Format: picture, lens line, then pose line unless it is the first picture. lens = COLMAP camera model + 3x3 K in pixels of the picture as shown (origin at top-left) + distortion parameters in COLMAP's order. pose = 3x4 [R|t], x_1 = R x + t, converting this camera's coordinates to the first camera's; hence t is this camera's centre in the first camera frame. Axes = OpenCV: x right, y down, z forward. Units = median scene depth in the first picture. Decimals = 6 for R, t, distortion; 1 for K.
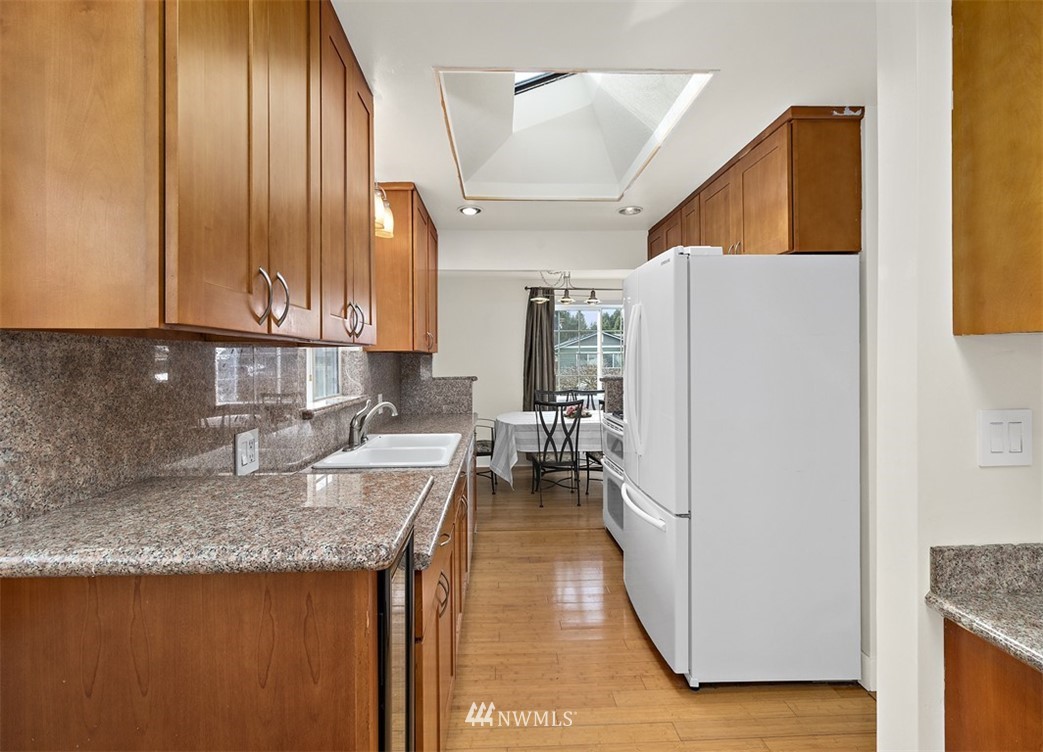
lens RADIAL K [[481.4, 0, 516.5], [0, 481.4, 359.8], [0, 0, 1]] dist [0.001873, -0.000676]
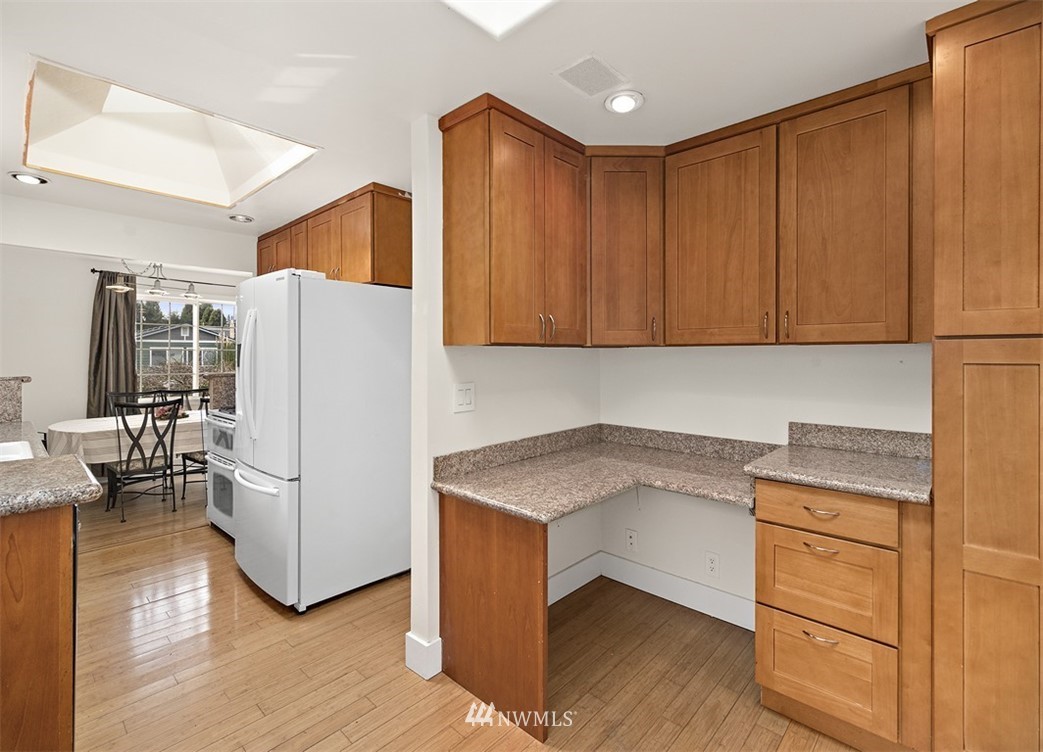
lens RADIAL K [[481.4, 0, 516.5], [0, 481.4, 359.8], [0, 0, 1]] dist [0.001873, -0.000676]
pose [[0.710308, 0.001438, 0.703890, -0.071291], [-0.004871, 0.999984, 0.002872, -0.000305], [-0.703874, -0.005469, 0.710304, -0.169680]]
